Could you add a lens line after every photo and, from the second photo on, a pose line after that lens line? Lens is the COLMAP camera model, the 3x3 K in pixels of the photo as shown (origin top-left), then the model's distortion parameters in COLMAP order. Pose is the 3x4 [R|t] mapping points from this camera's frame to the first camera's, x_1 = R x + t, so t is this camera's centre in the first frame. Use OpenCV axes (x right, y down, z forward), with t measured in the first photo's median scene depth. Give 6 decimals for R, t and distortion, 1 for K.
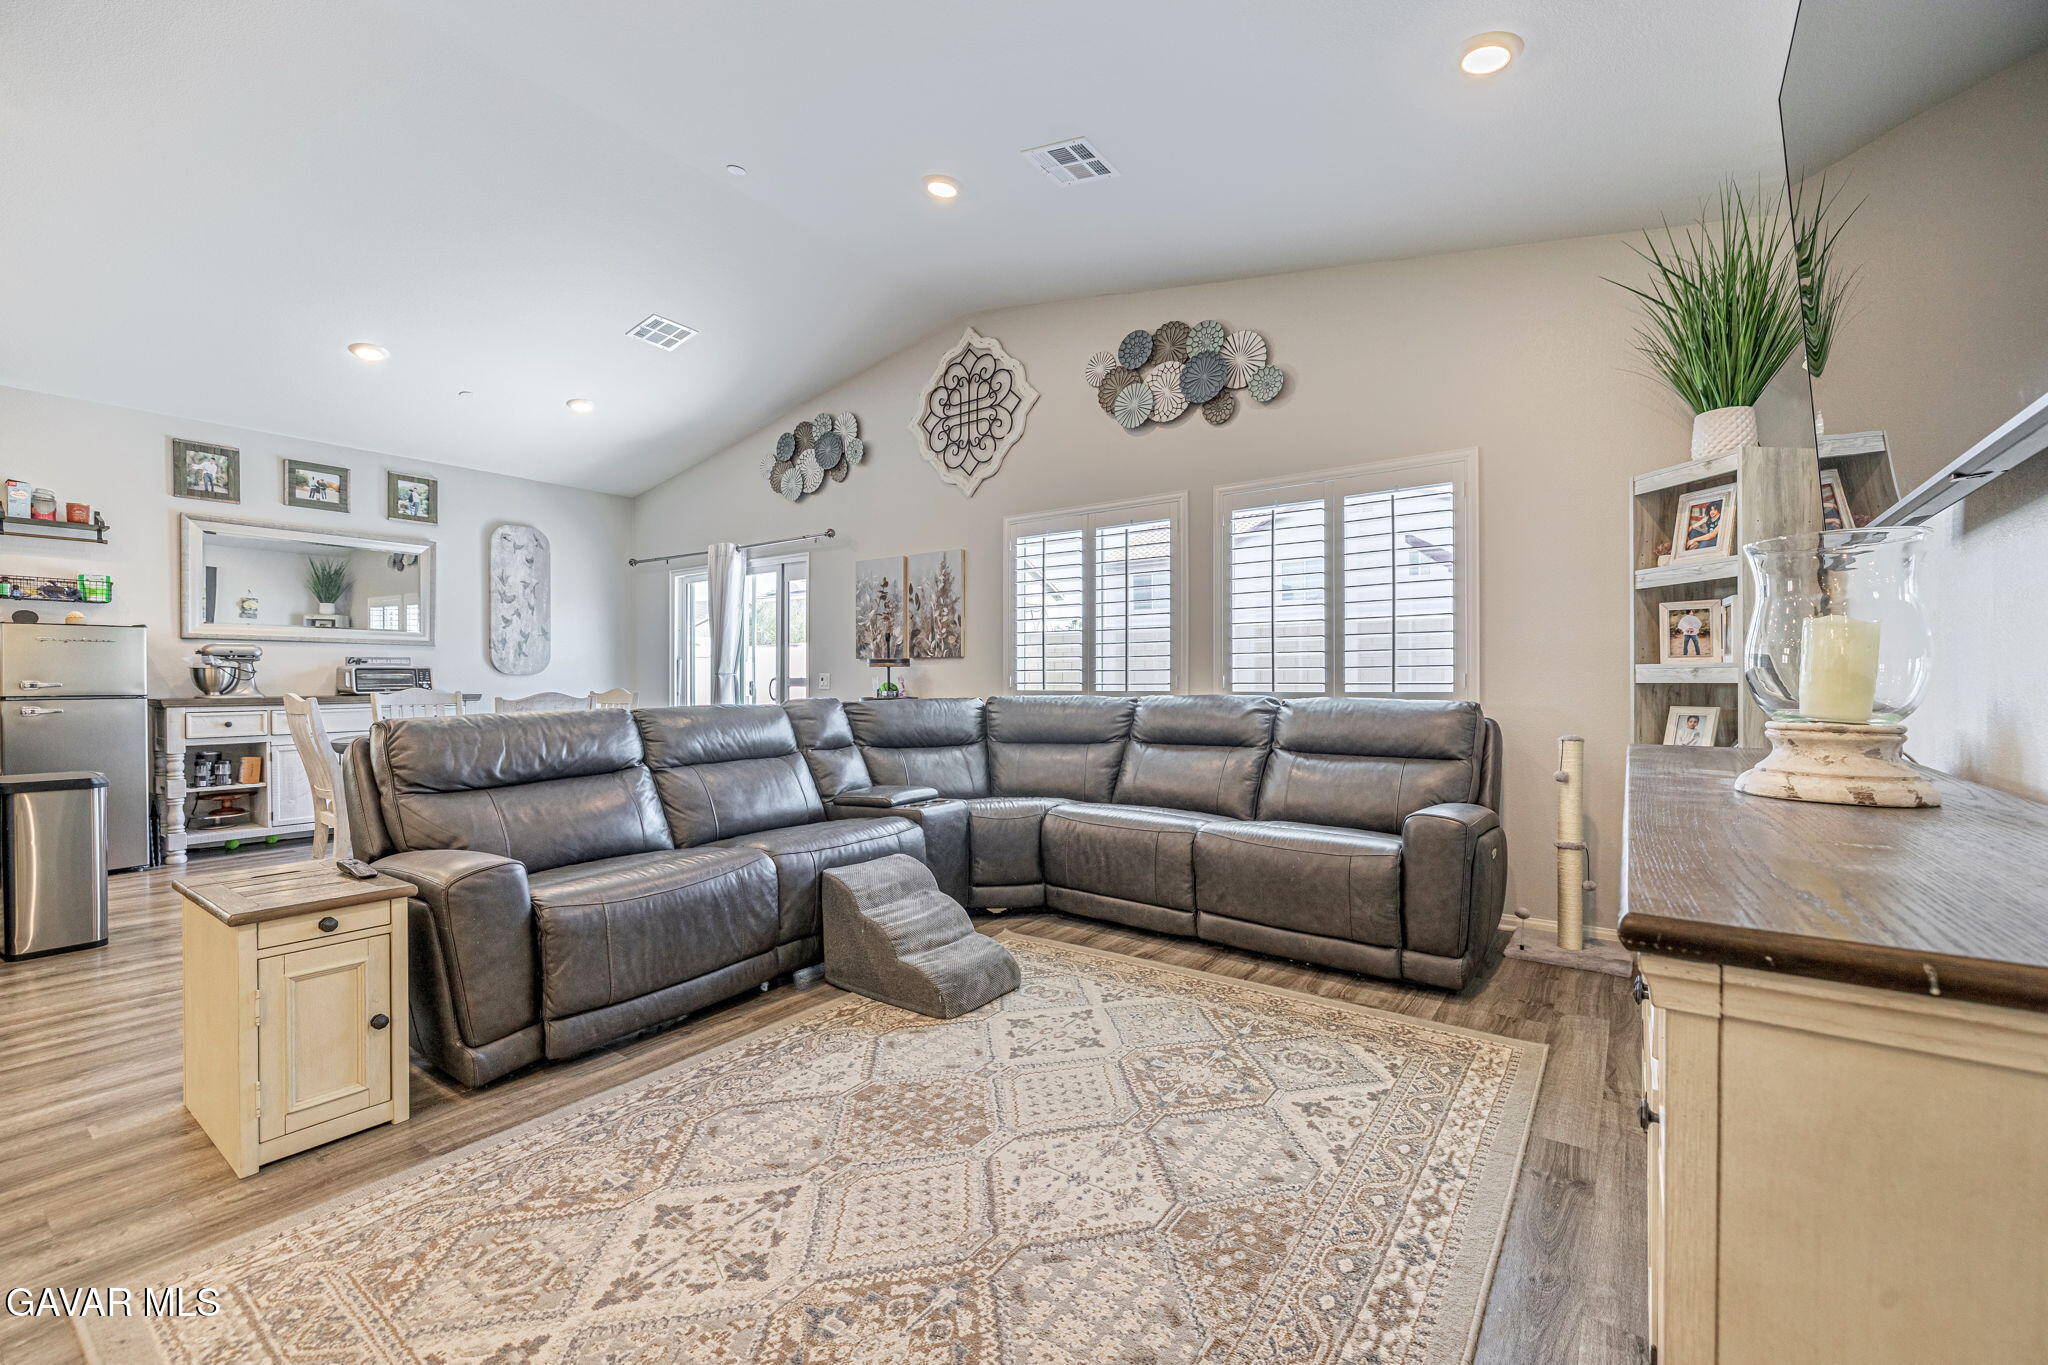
lens RADIAL K [[854.0, 0, 1031.8], [0, 854.0, 682.0], [0, 0, 1]] dist [-0.003408, -0.000160]
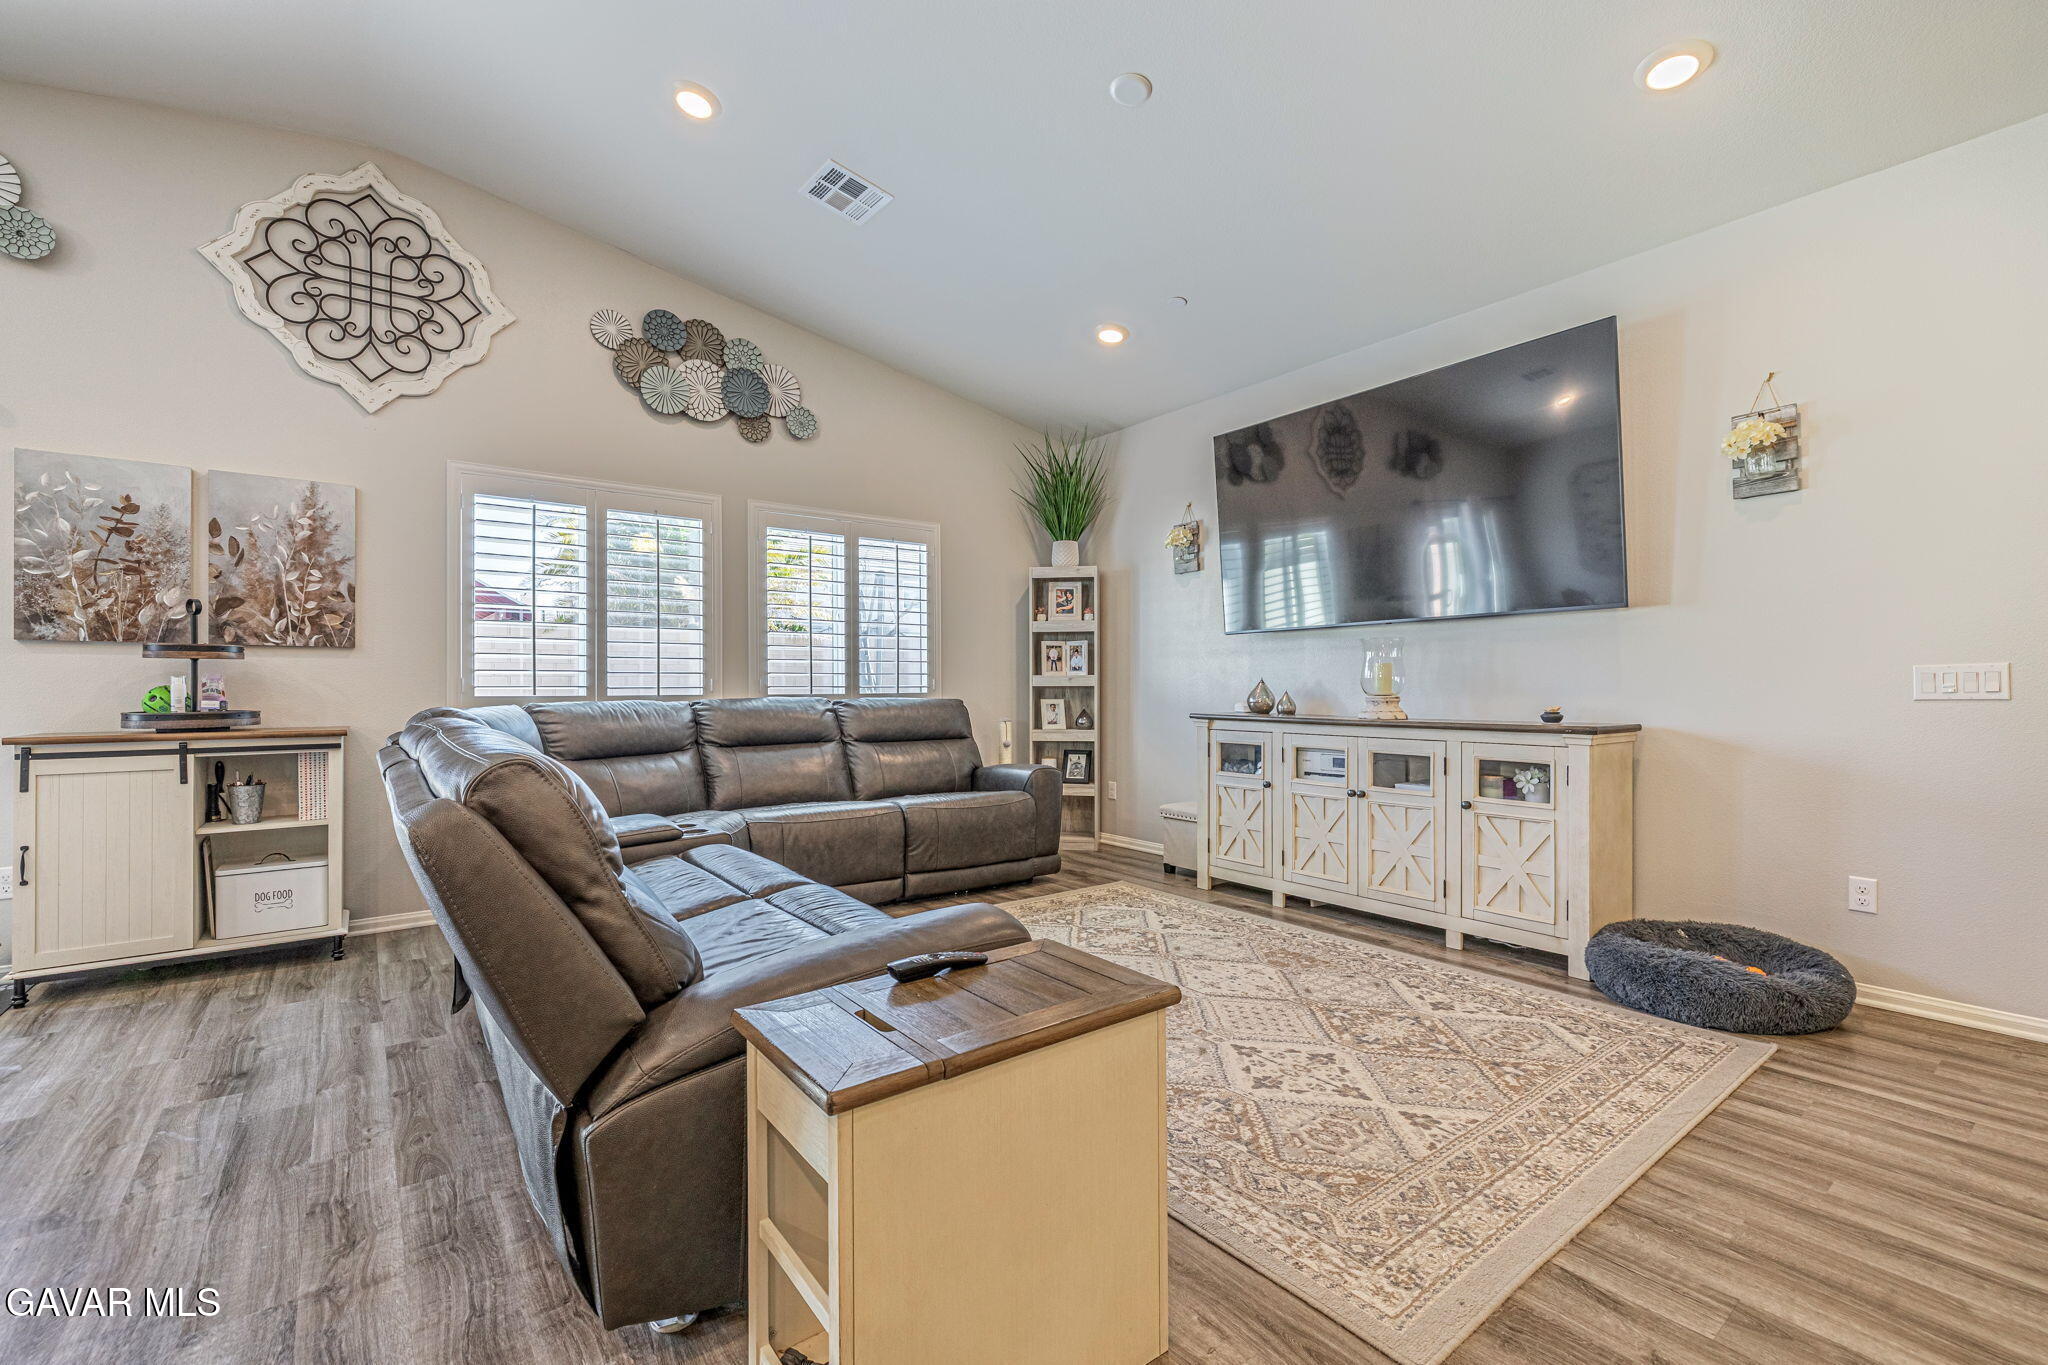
lens RADIAL K [[854.0, 0, 1016.1], [0, 854.0, 687.0], [0, 0, 1]] dist [-0.003408, -0.000160]
pose [[0.288203, 0.001858, 0.957568, -0.613278], [0.002460, 0.999993, -0.002681, 0.004538], [-0.957566, 0.003129, 0.288197, 0.336339]]
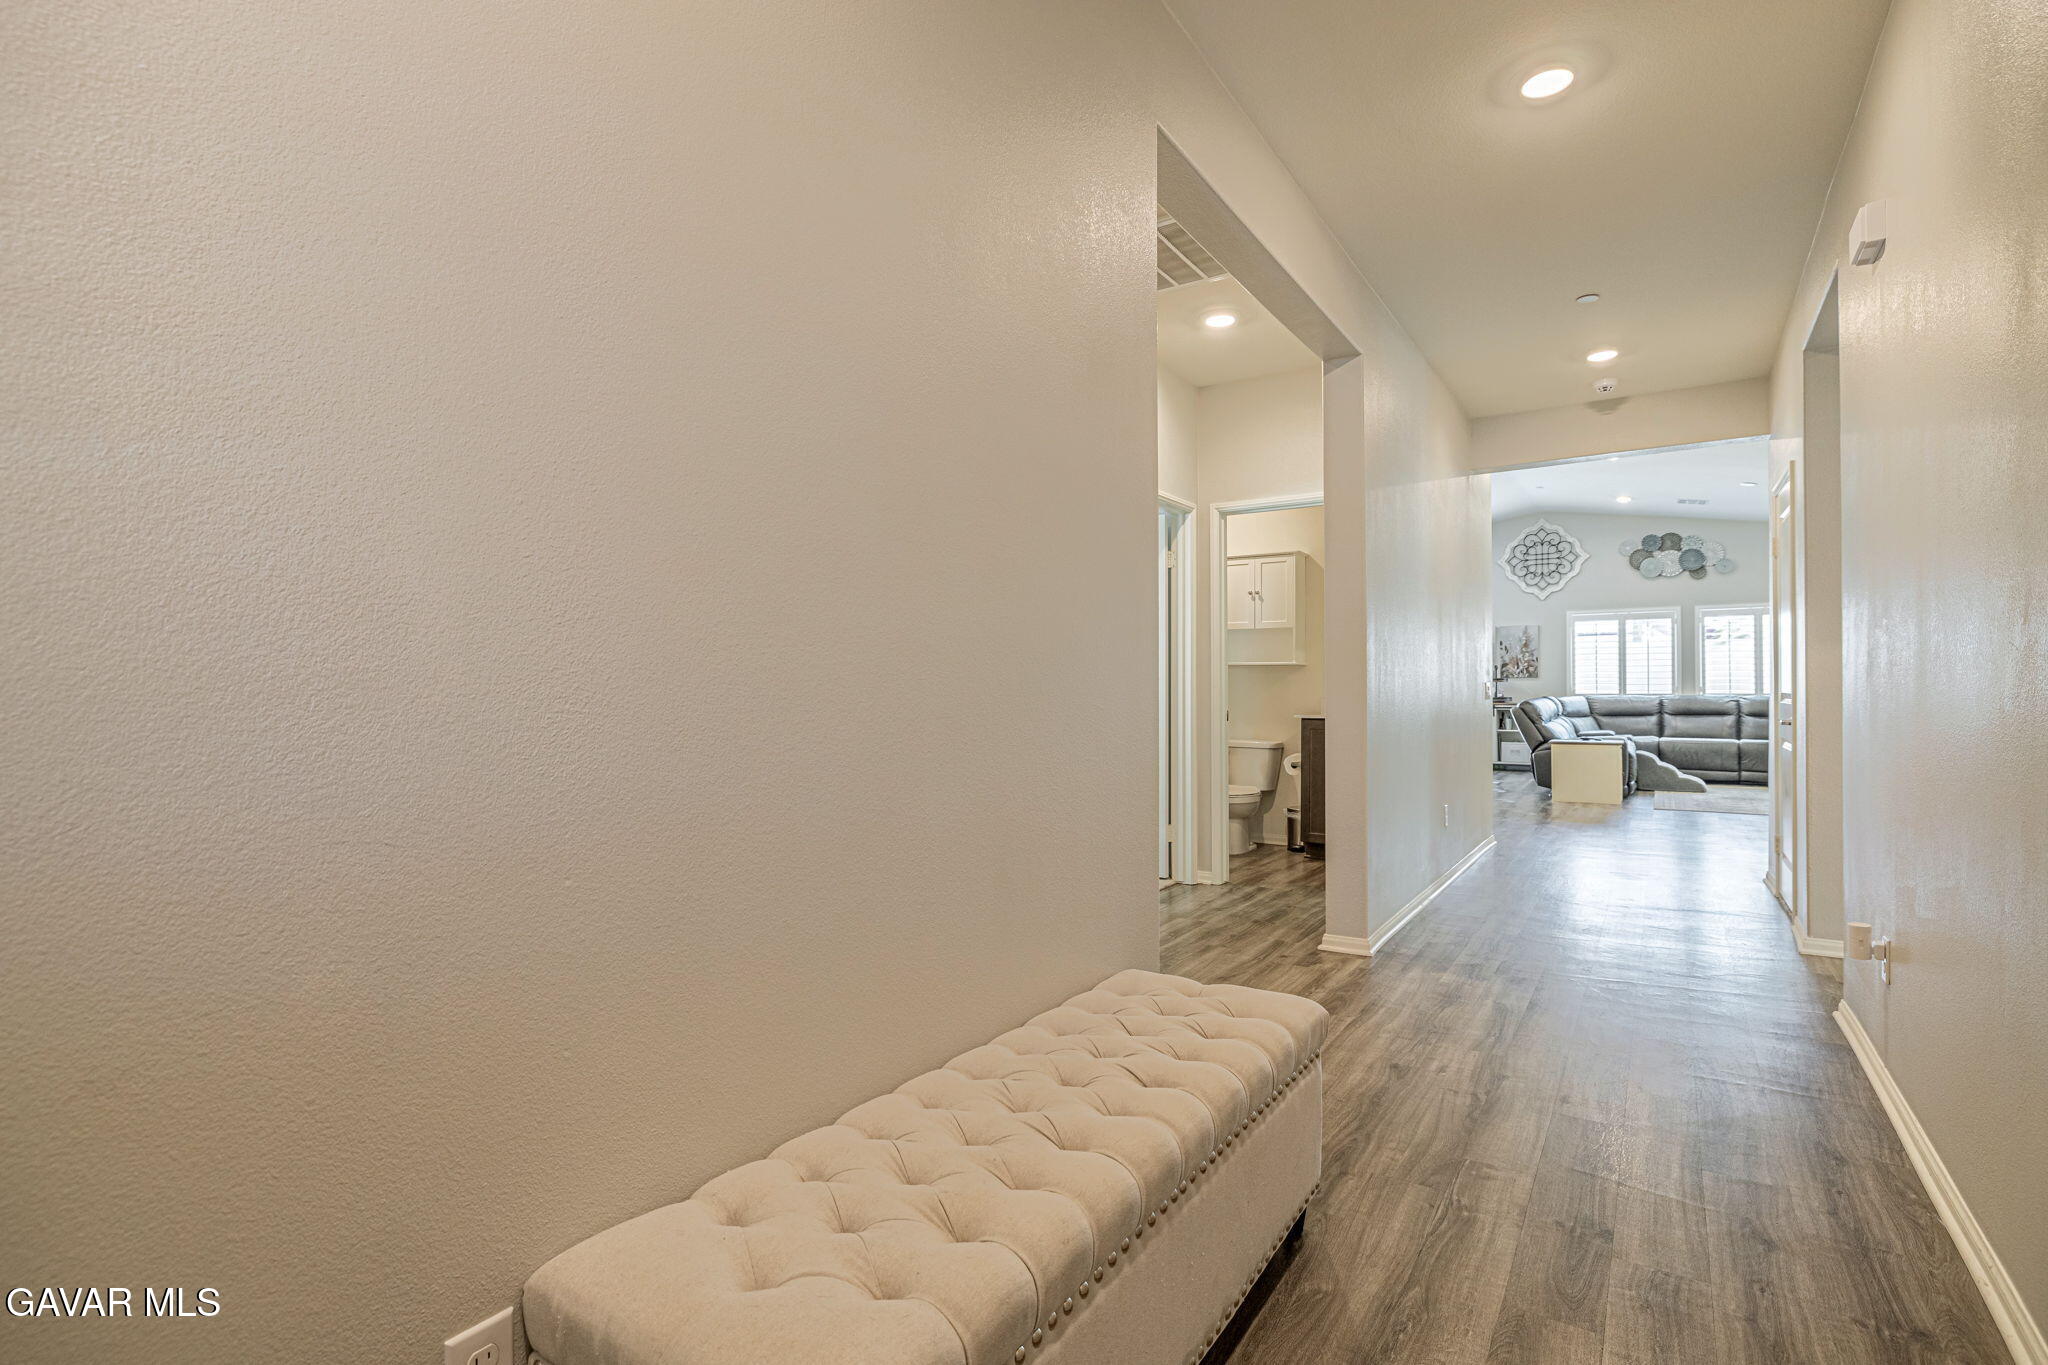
lens RADIAL K [[987.9, 0, 1026.7], [0, 987.9, 681.2], [0, 0, 1]] dist [0.001537, 0.001923]
pose [[0.998322, 0.001968, 0.057880, -1.562993], [-0.001388, 0.999949, -0.010051, 0.006337], [-0.057897, 0.009954, 0.998273, -1.412218]]
